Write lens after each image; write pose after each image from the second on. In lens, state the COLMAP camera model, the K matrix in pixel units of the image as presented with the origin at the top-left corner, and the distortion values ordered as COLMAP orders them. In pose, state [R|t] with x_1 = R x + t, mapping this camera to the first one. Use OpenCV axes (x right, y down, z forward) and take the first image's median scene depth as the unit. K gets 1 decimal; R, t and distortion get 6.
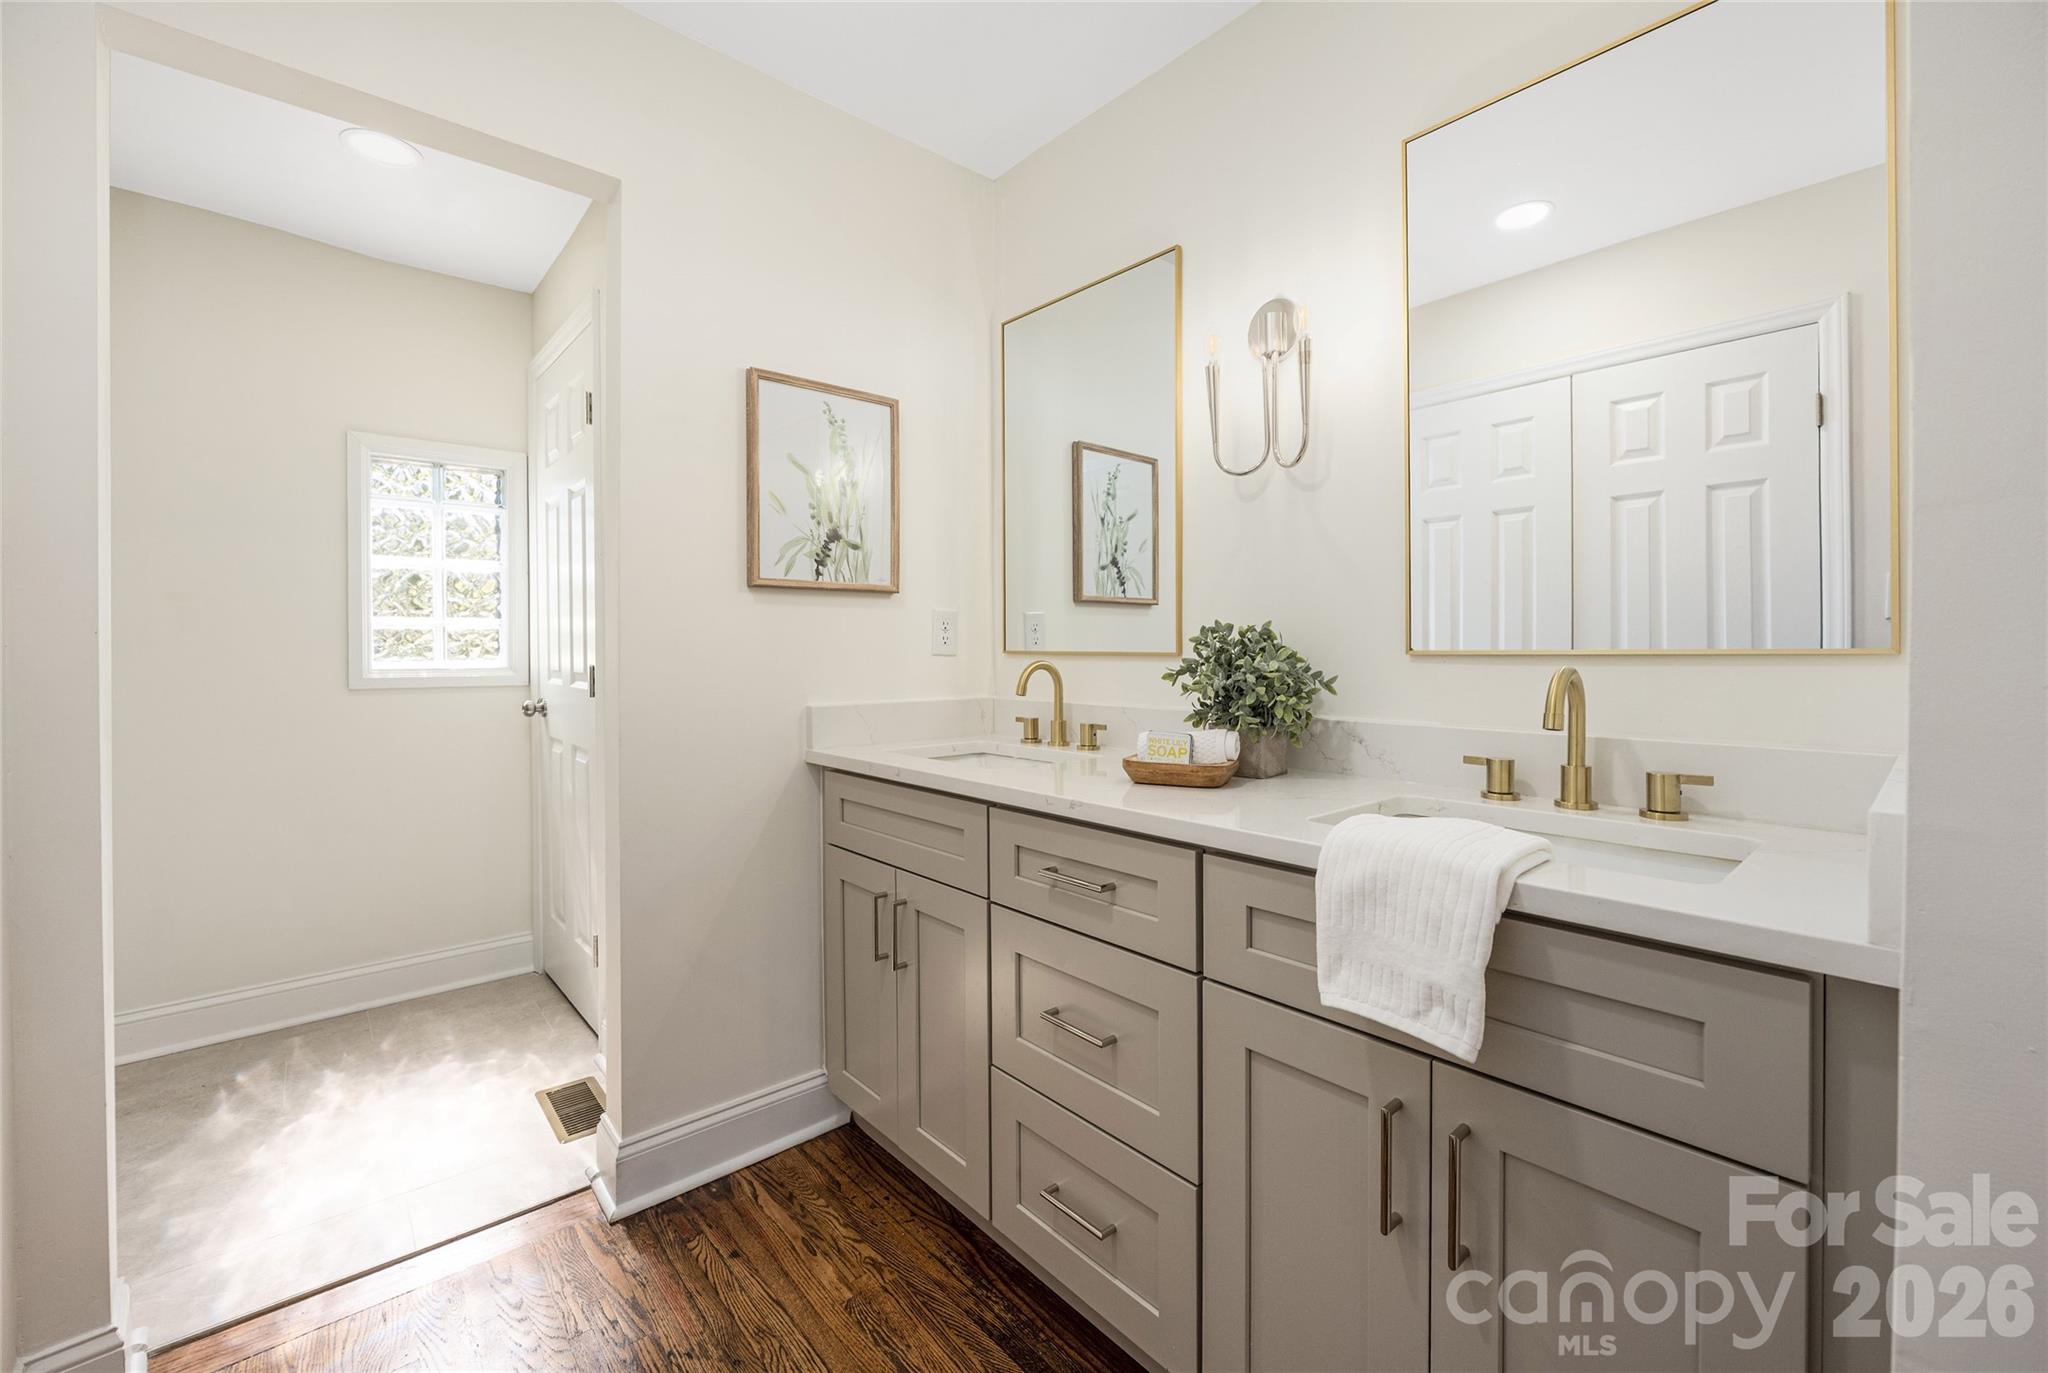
lens RADIAL K [[817.9, 0, 1028.5], [0, 817.9, 654.8], [0, 0, 1]] dist [-0.000871, -0.000167]
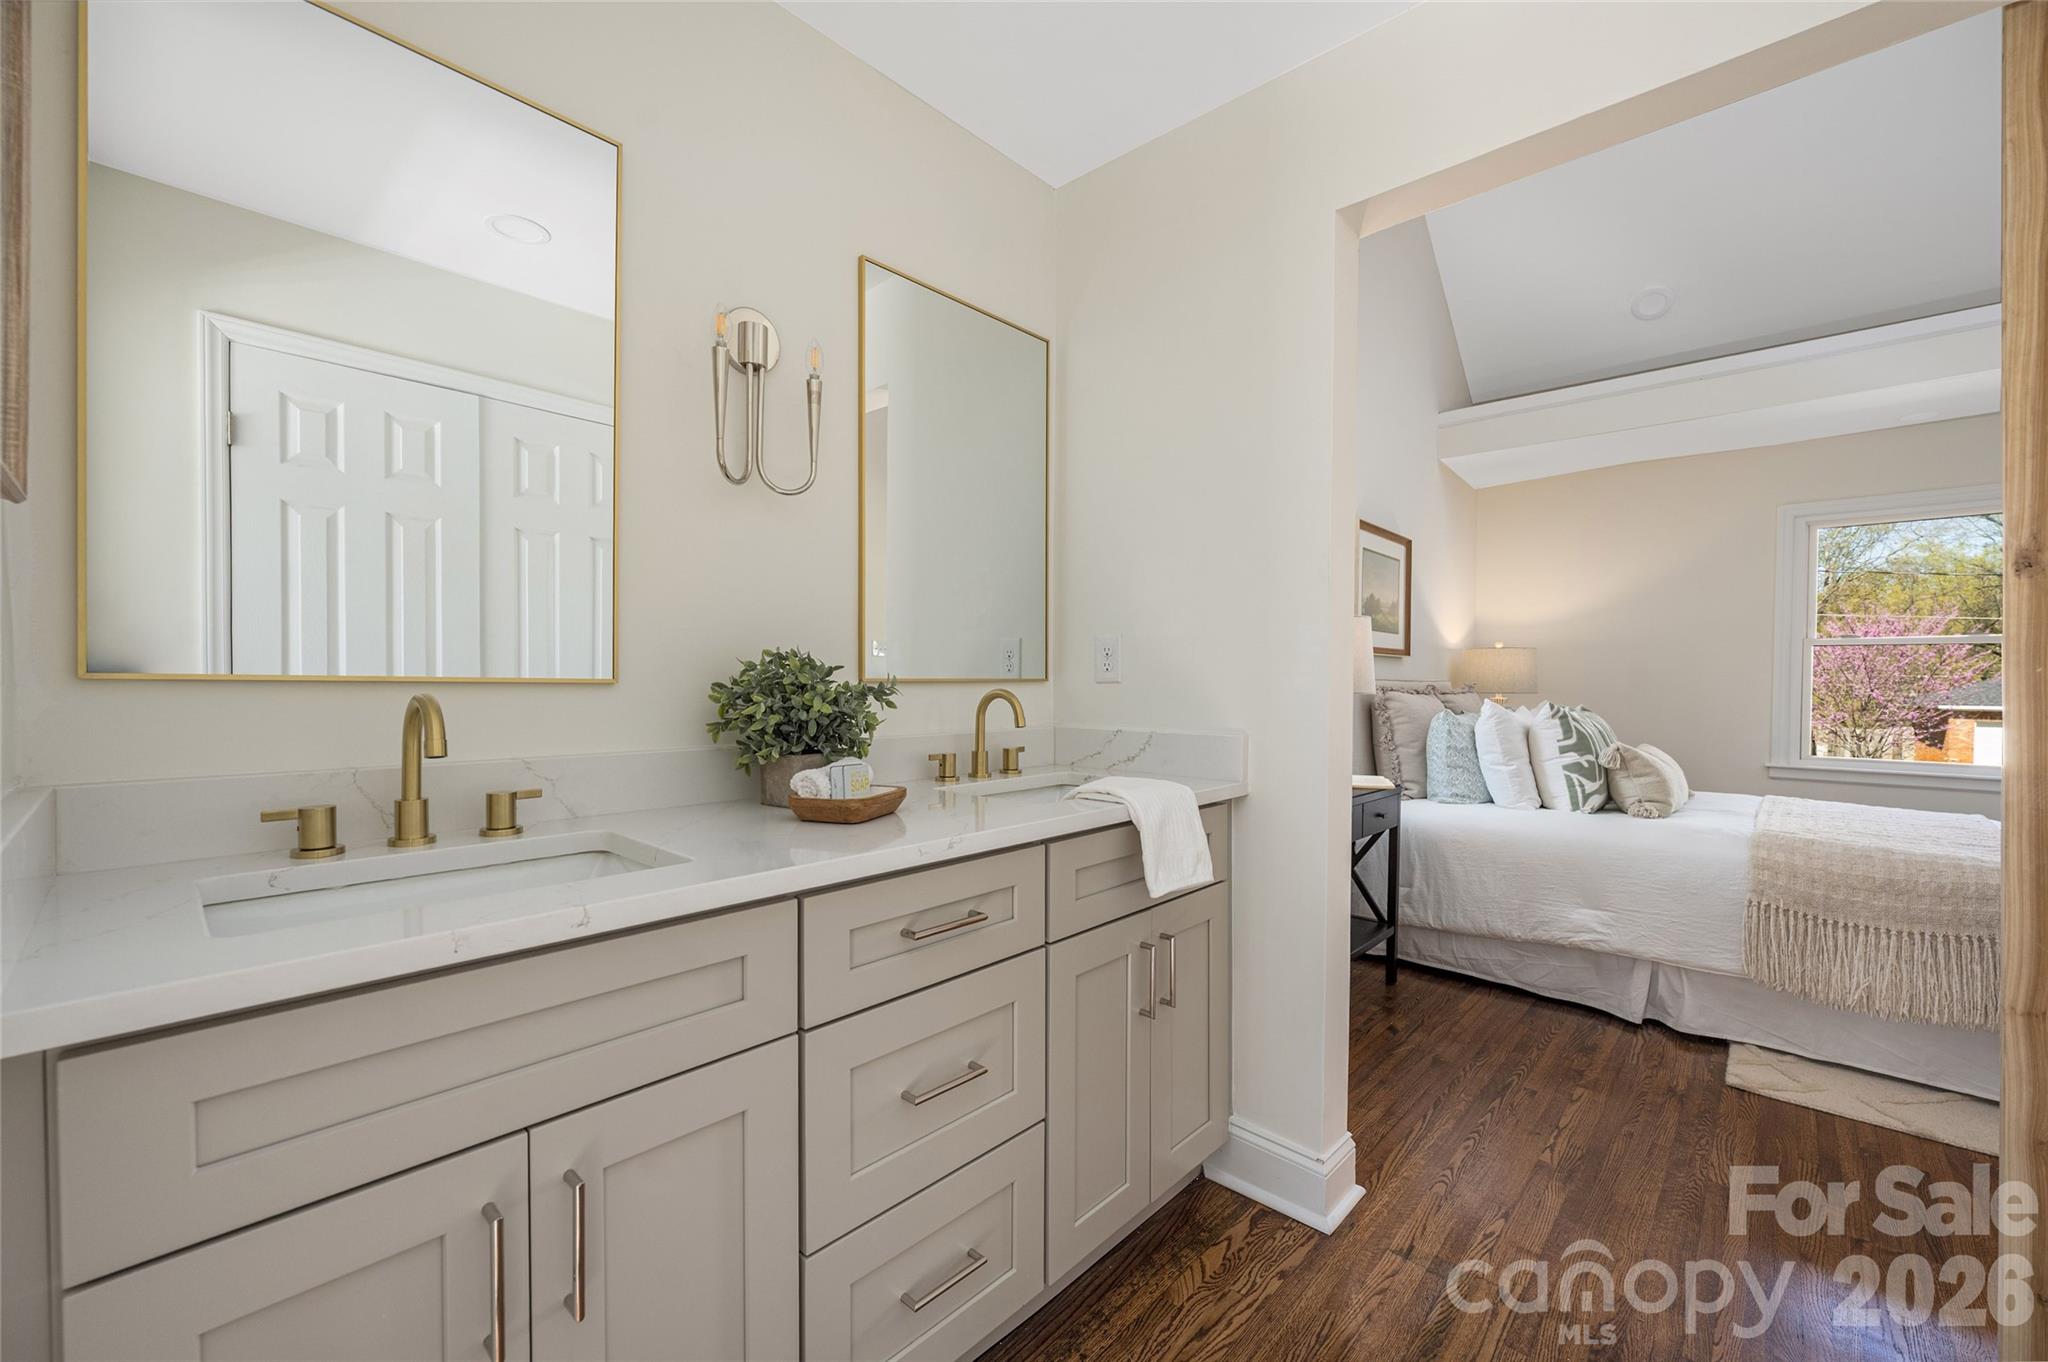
lens RADIAL K [[847.9, 0, 1026.4], [0, 847.9, 681.7], [0, 0, 1]] dist [-0.002698, -0.000040]
pose [[-0.112367, 0.000626, 0.993667, -0.575232], [-0.002556, 0.999996, -0.000919, 0.000250], [-0.993663, -0.002643, -0.112365, 0.645880]]
